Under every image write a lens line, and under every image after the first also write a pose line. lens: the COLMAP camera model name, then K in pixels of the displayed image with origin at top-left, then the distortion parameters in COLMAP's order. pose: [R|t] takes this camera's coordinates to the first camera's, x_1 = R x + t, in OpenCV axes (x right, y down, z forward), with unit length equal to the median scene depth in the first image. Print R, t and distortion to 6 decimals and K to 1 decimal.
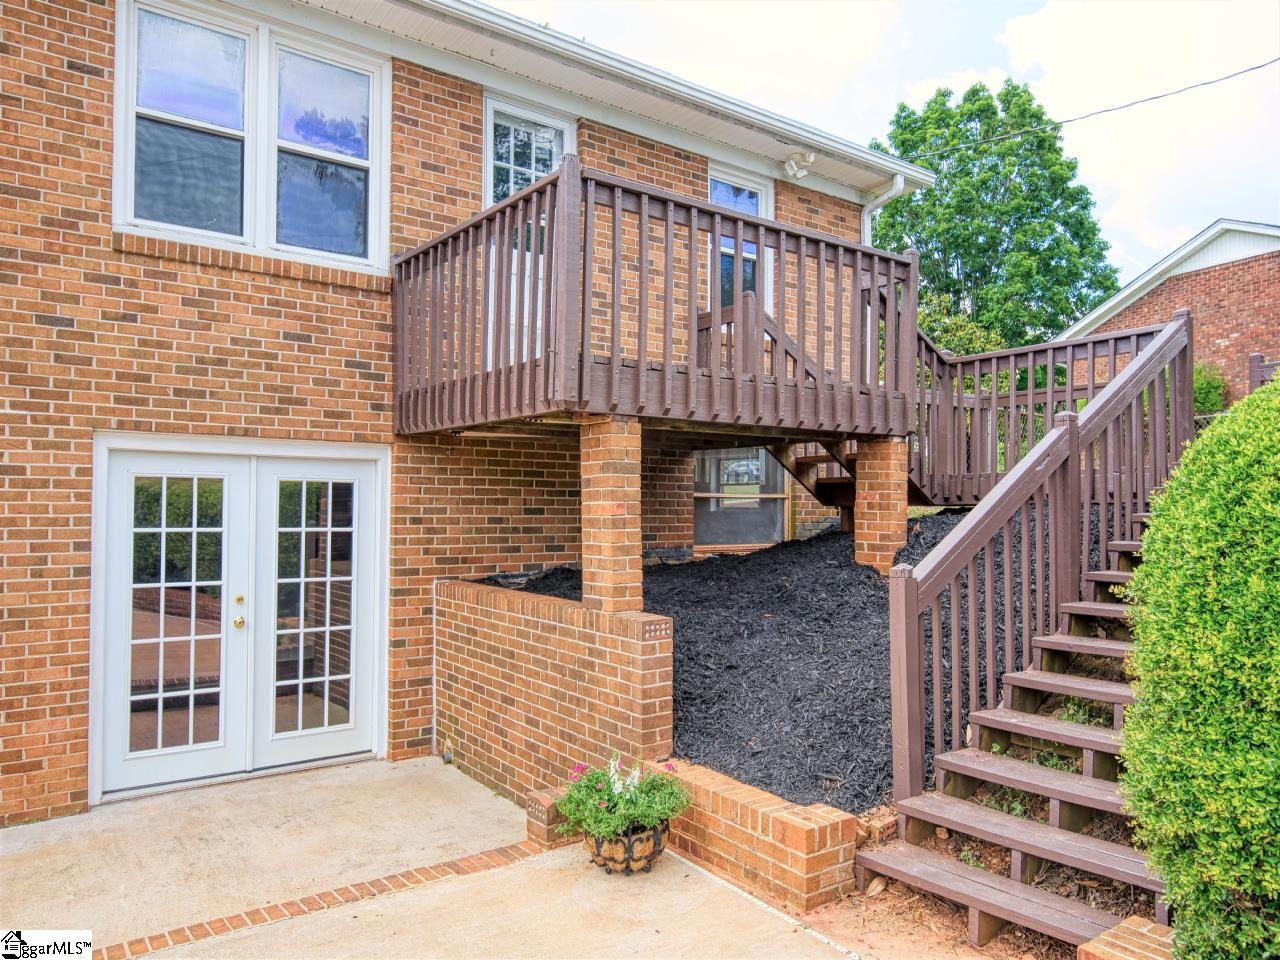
lens RADIAL K [[860.8, 0, 641.3], [0, 860.8, 485.5], [0, 0, 1]] dist [-0.000068, -0.000032]
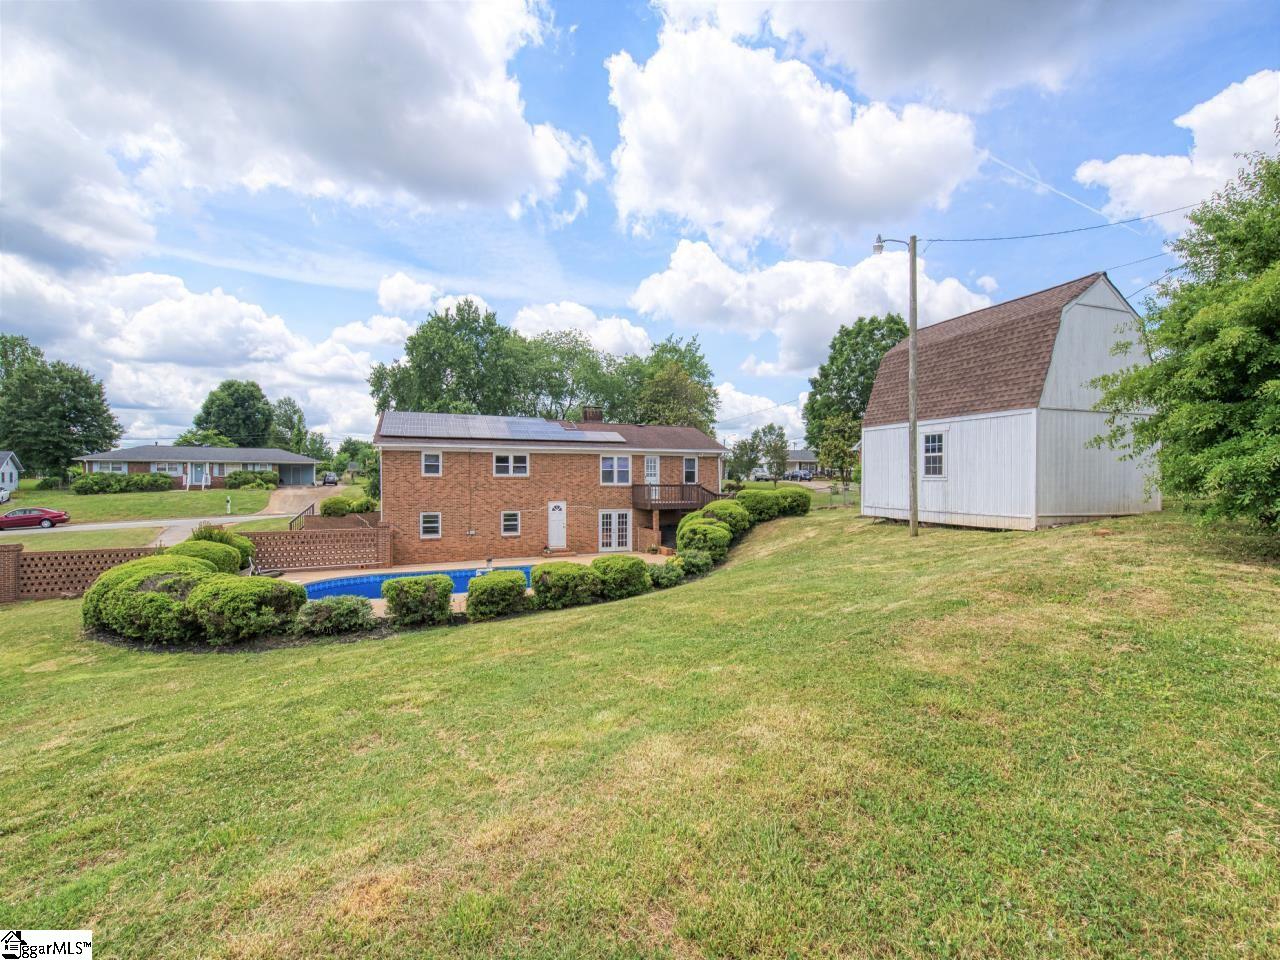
lens RADIAL K [[555.6, 0, 648.1], [0, 555.6, 480.5], [0, 0, 1]] dist [0.004314, -0.003747]
pose [[0.966423, -0.002970, -0.256940, 1.103884], [0.010719, 0.999529, 0.028763, -0.438116], [0.256733, -0.030551, 0.965999, -3.682290]]
